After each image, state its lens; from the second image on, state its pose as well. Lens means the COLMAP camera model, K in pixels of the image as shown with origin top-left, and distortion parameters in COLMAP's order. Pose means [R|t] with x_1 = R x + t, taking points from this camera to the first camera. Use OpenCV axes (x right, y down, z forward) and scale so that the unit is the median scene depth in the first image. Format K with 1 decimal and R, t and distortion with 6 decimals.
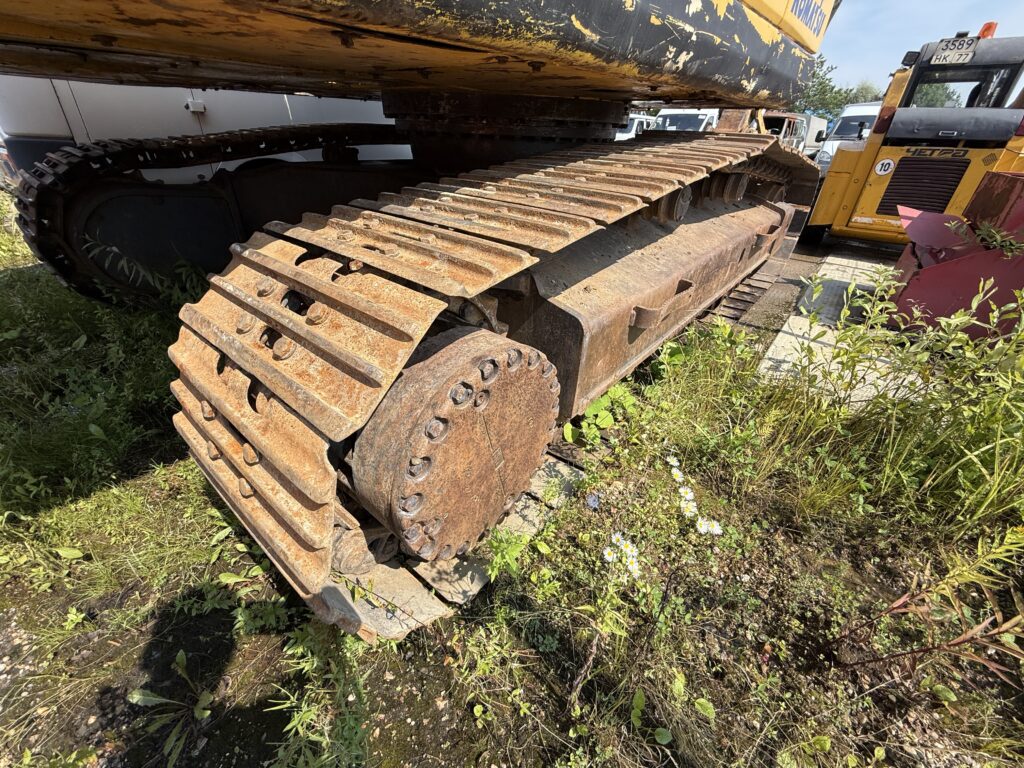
lens RADIAL K [[408.6, 0, 511.8], [0, 408.6, 388.6], [0, 0, 1]] dist [0.001381, 0.000192]
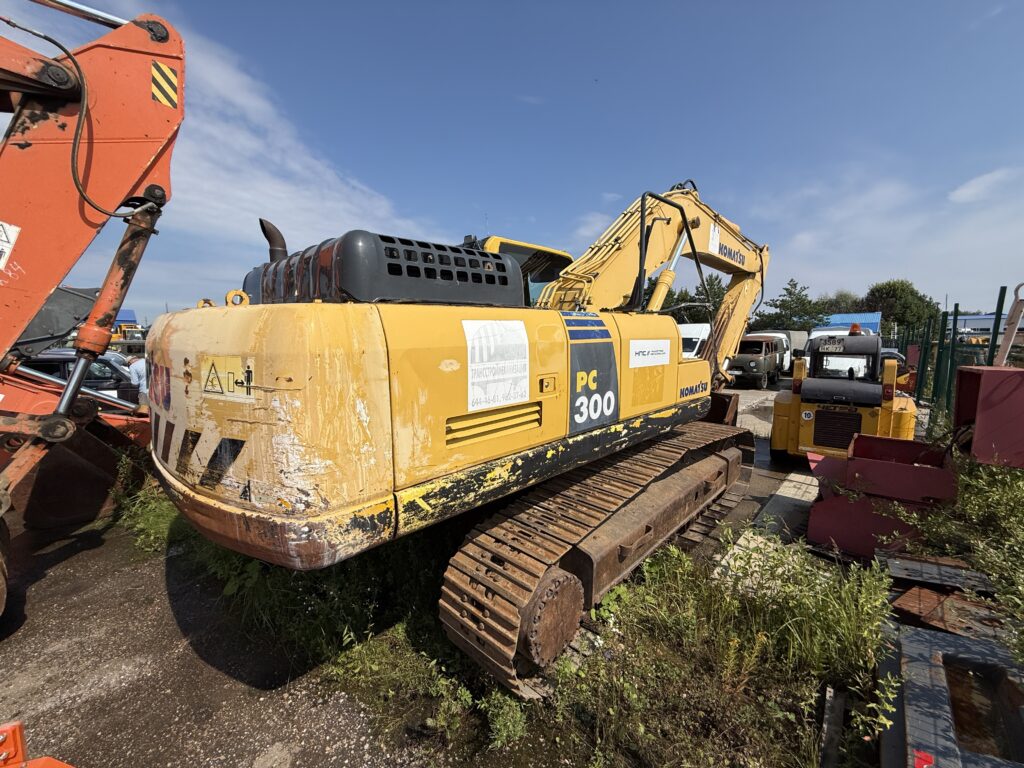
lens RADIAL K [[408.6, 0, 505.2], [0, 408.6, 384.3], [0, 0, 1]] dist [0.001381, 0.000192]
pose [[0.995460, -0.031655, -0.089761, -0.069899], [-0.009091, 0.907142, -0.420726, -0.064070], [0.094744, 0.419632, 0.902736, -1.355565]]
